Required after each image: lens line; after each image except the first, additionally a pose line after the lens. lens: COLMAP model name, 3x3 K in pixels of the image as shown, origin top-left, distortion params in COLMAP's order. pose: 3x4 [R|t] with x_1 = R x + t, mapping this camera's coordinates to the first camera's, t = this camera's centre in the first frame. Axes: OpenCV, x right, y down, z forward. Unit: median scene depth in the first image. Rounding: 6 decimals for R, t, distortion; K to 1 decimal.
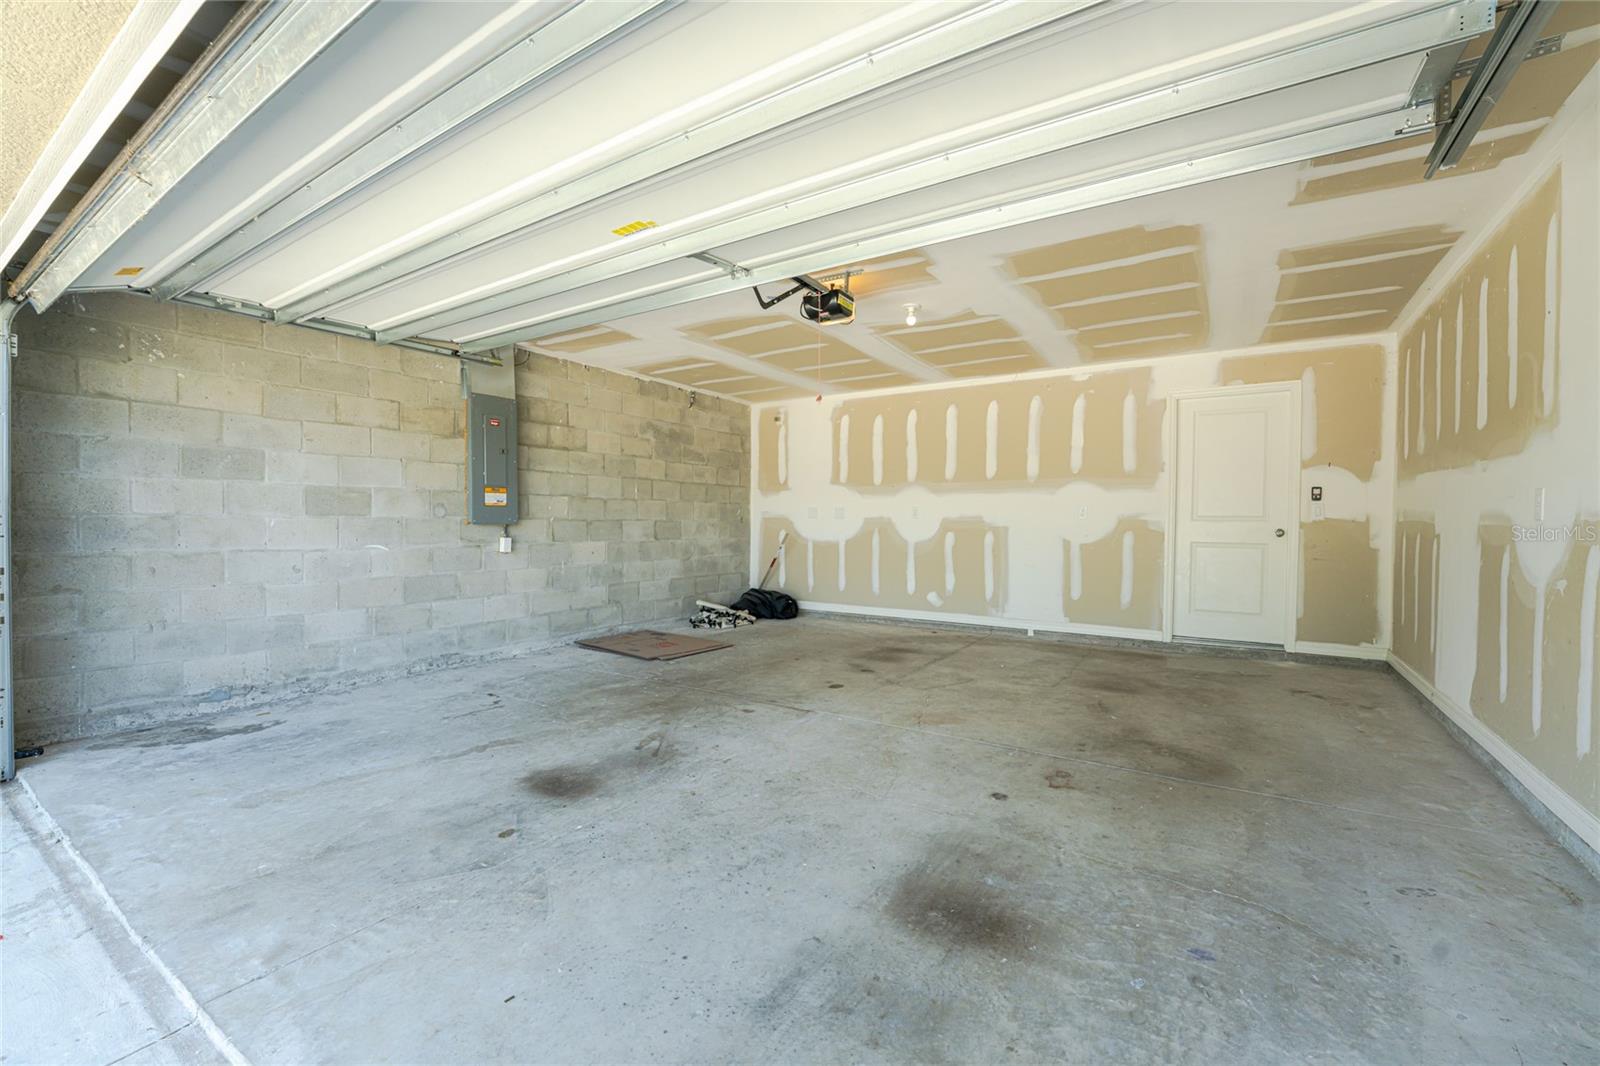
lens RADIAL K [[666.2, 0, 800.0], [0, 666.2, 533.0], [0, 0, 1]] dist [-0.019854, 0.000098]
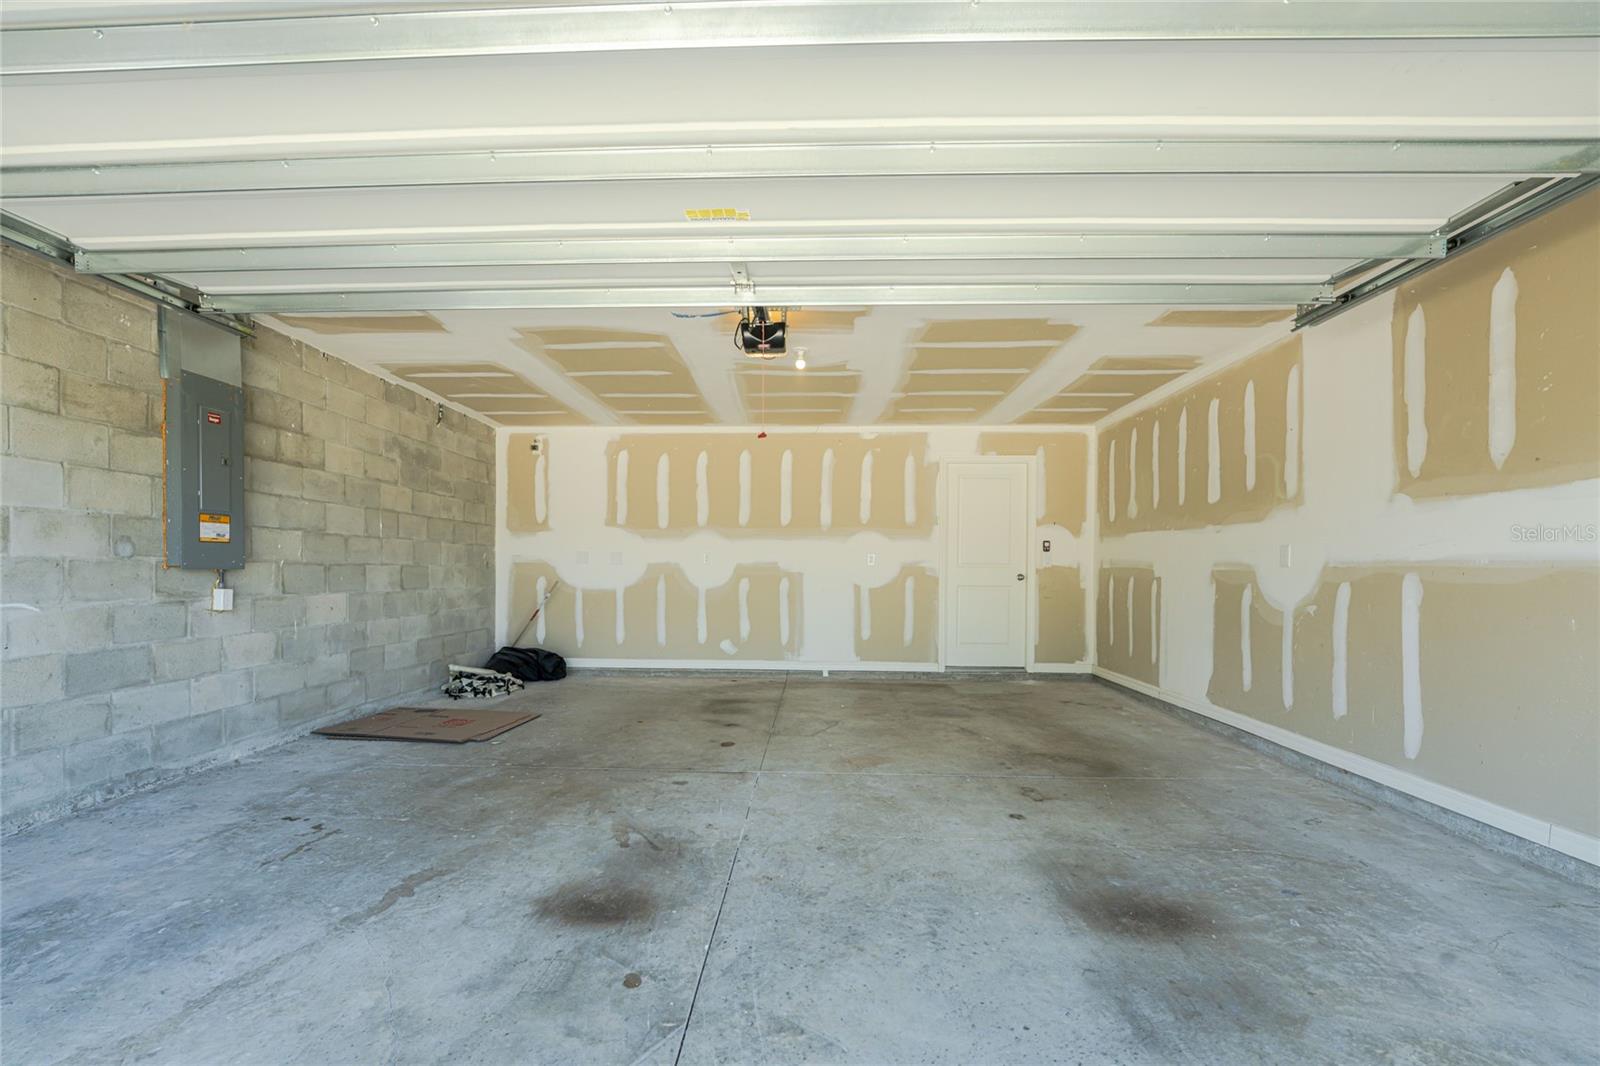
lens RADIAL K [[689.6, 0, 797.5], [0, 689.6, 570.4], [0, 0, 1]] dist [-0.023319, 0.000979]
pose [[0.858078, 0.000915, 0.513519, -0.304486], [0.006560, 0.999897, -0.012744, 0.000913], [-0.513477, 0.014304, 0.857984, 0.105473]]
